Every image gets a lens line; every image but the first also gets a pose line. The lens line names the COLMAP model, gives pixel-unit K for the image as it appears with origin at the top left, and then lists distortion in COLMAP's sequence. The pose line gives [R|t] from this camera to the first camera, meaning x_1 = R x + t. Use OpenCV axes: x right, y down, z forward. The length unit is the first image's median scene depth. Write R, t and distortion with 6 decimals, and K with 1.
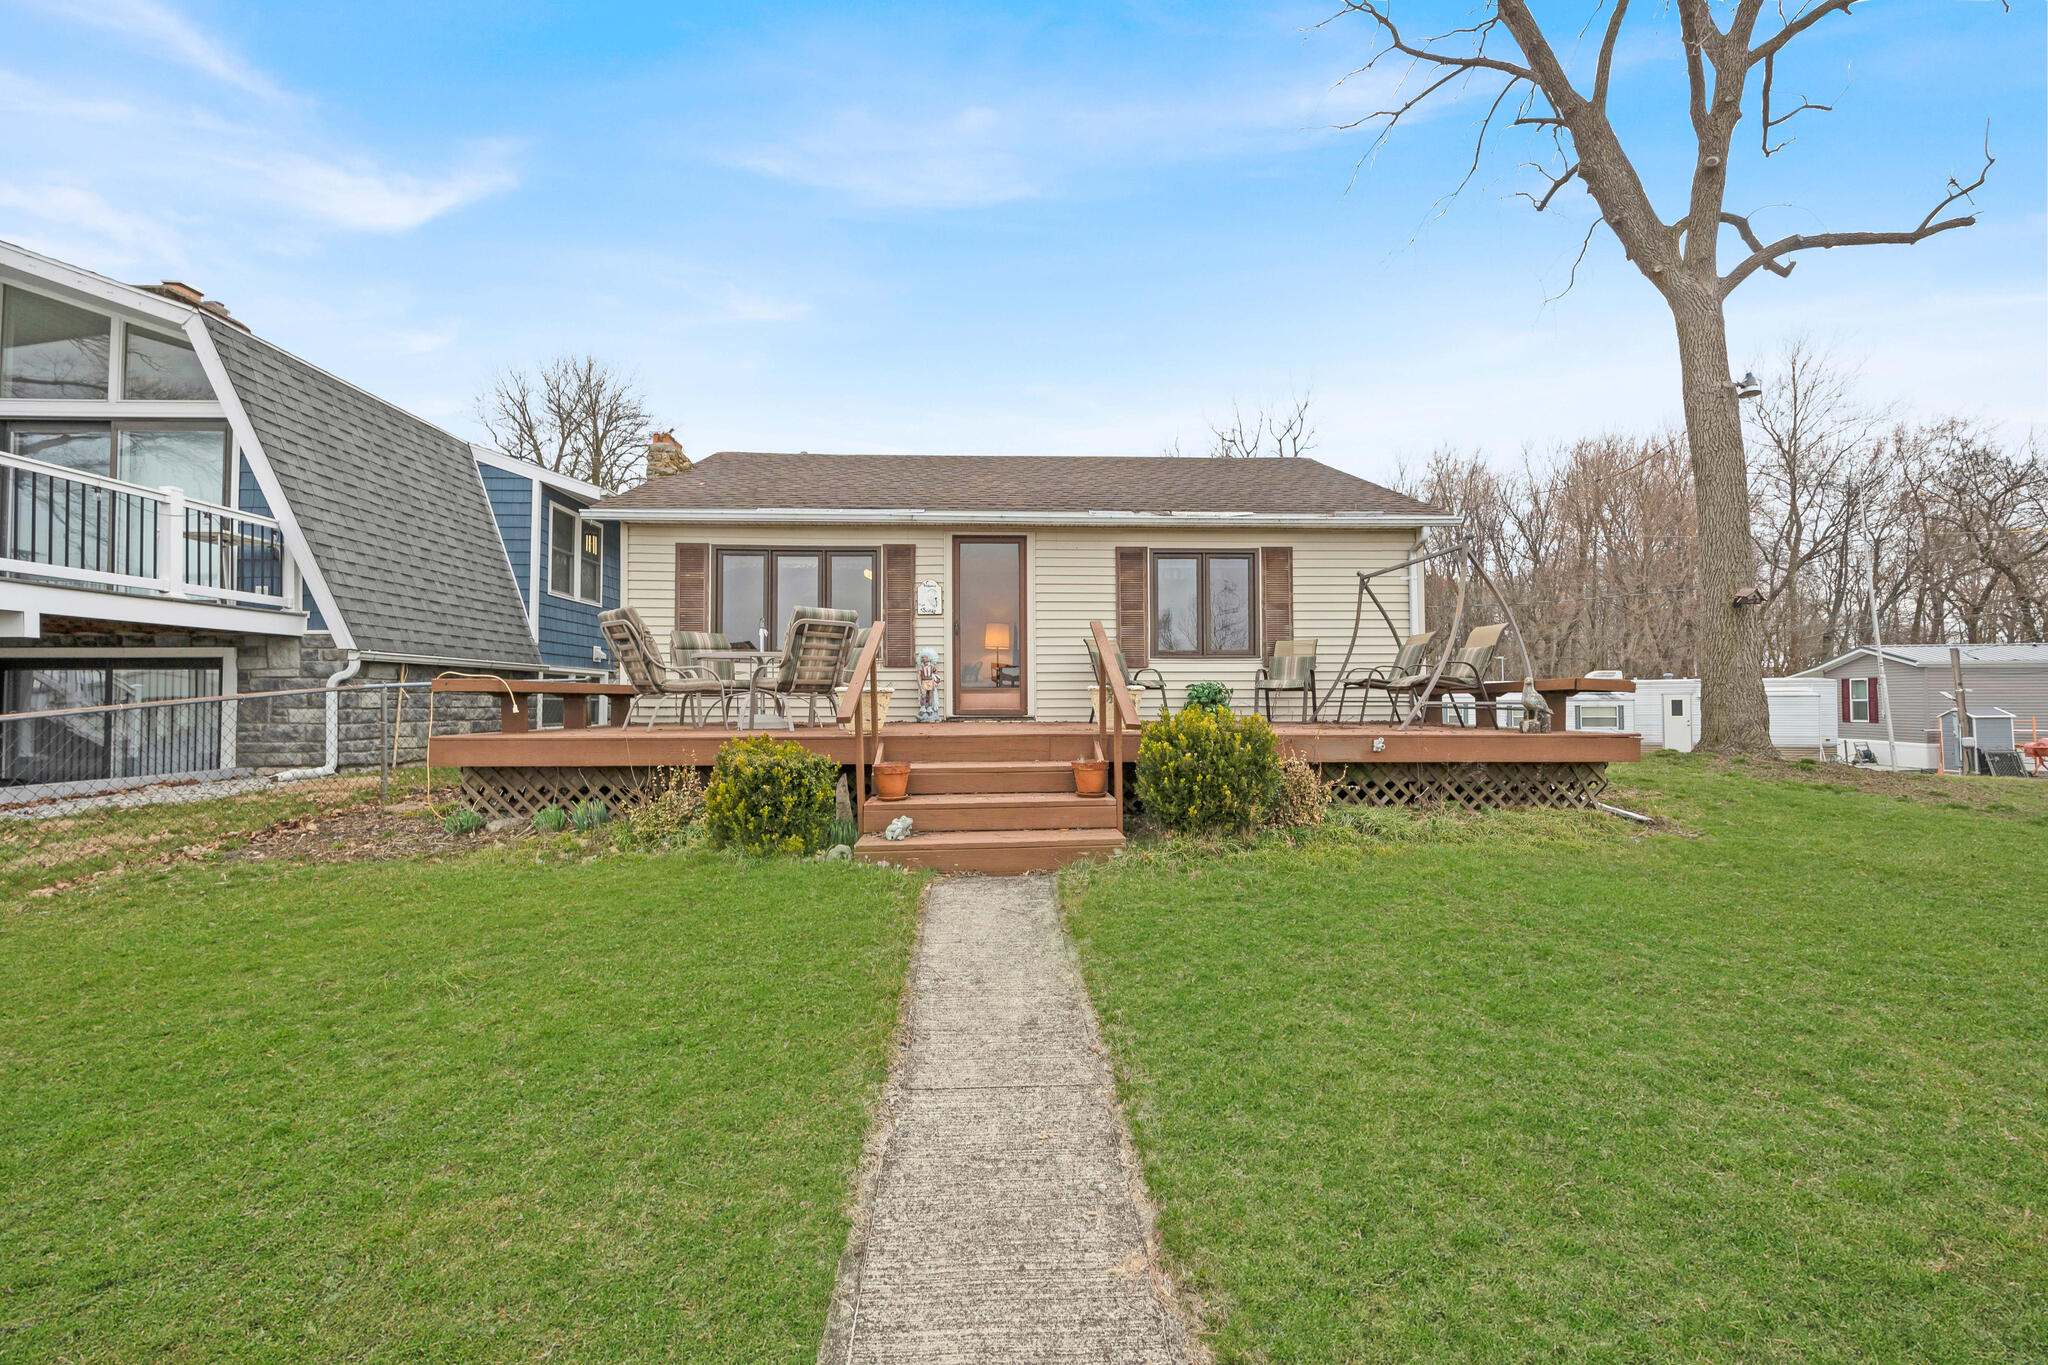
lens RADIAL K [[787.3, 0, 1024.0], [0, 787.3, 682.5], [0, 0, 1]] dist [0.000547, 0.000009]
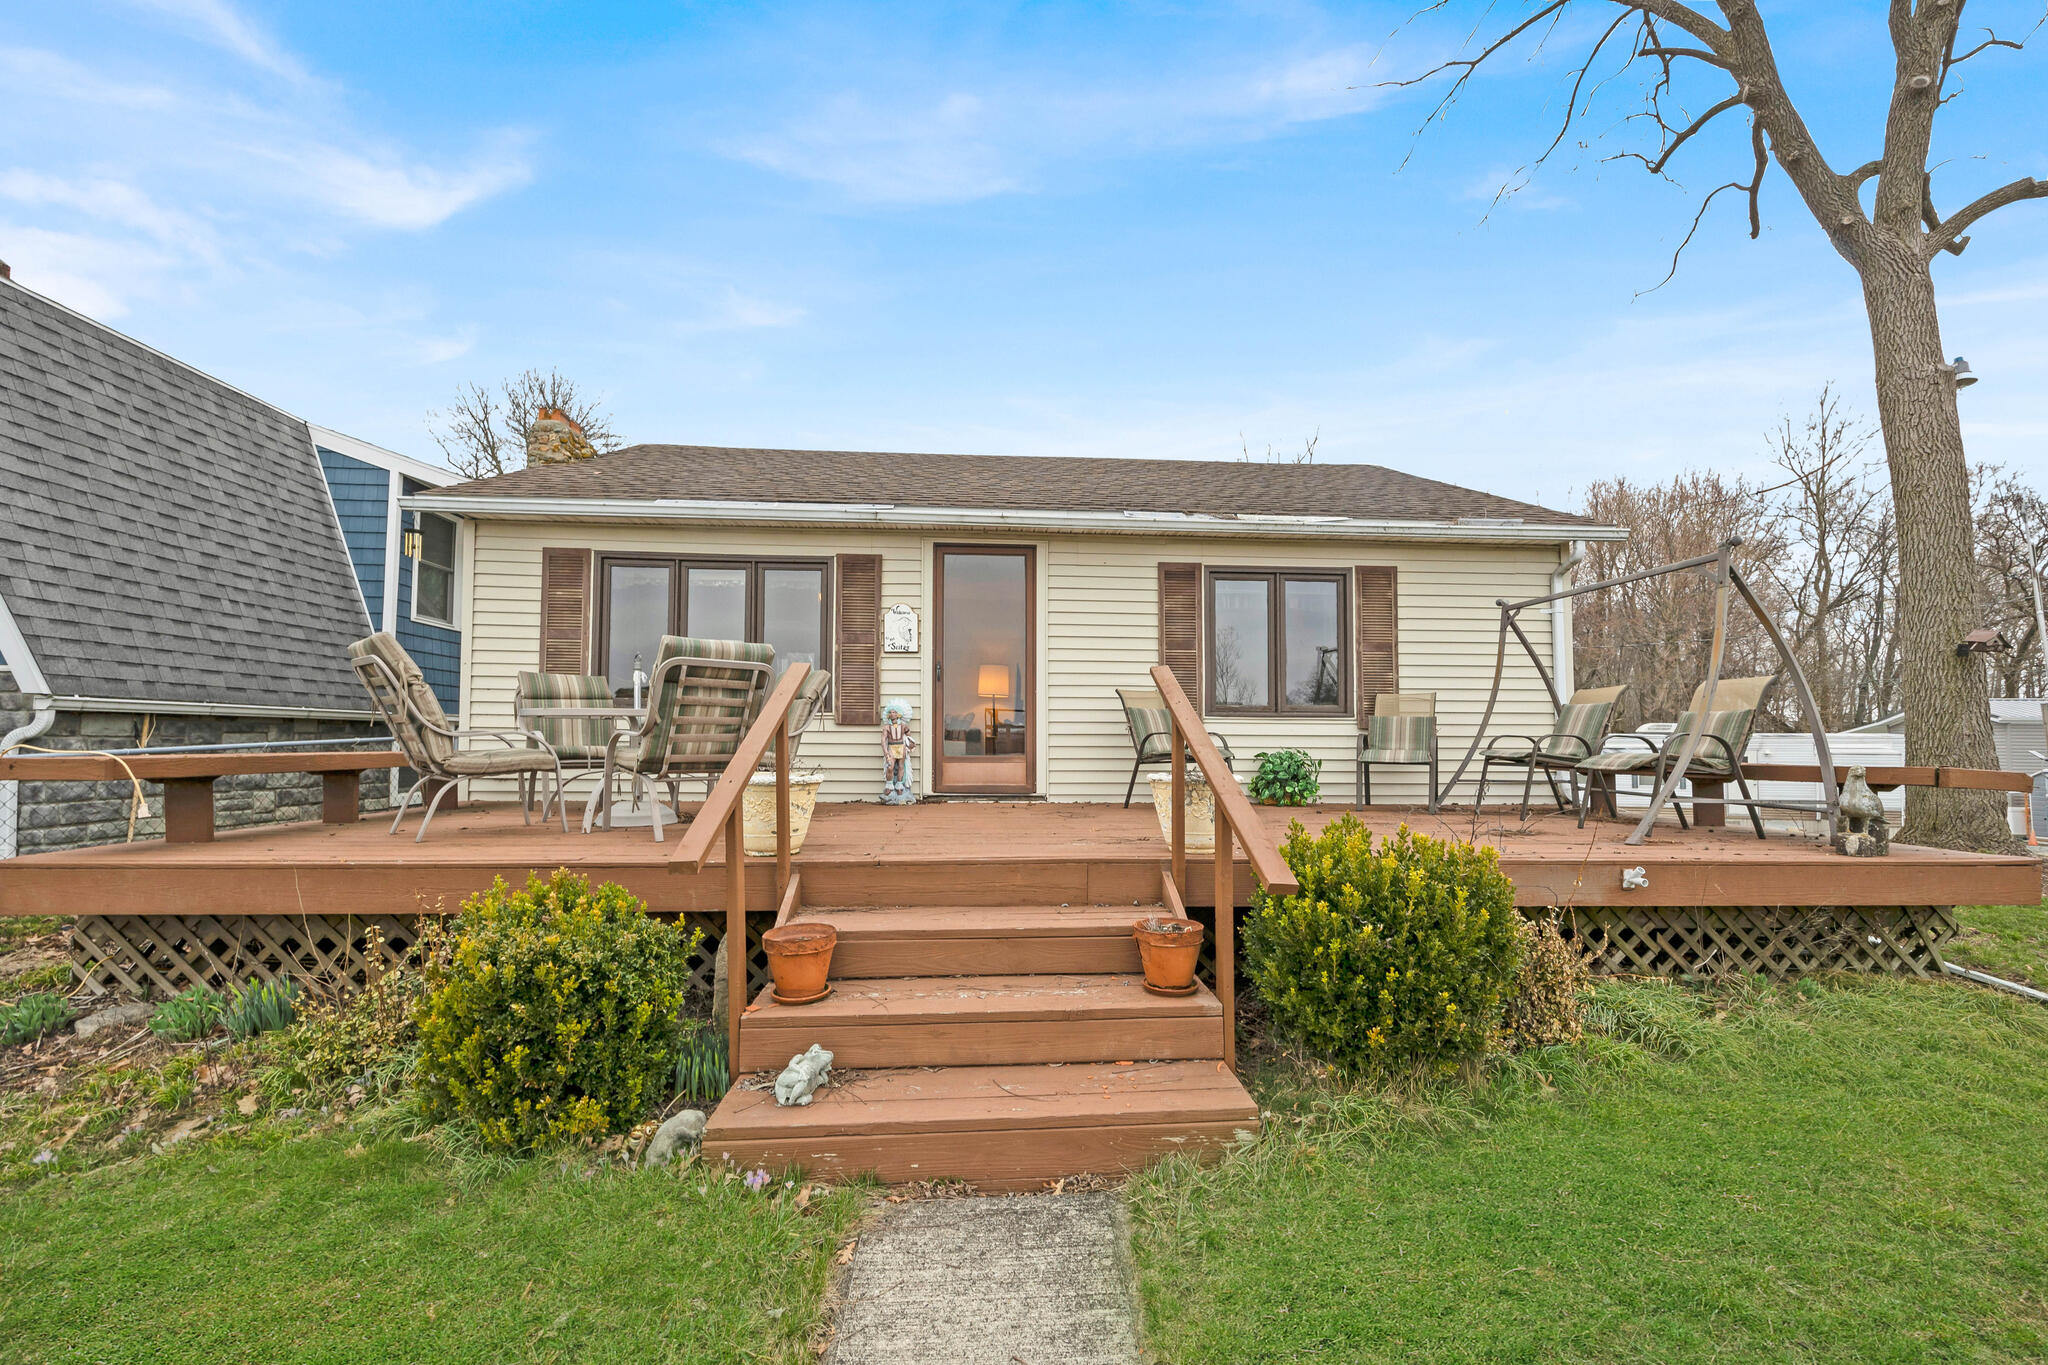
lens RADIAL K [[810.6, 0, 1039.8], [0, 810.6, 719.9], [0, 0, 1]] dist [-0.002013, -0.000226]
pose [[0.999583, 0.009311, 0.027335, -0.012760], [-0.009183, 0.999946, -0.004799, -0.022225], [-0.027378, 0.004546, 0.999615, 0.256906]]
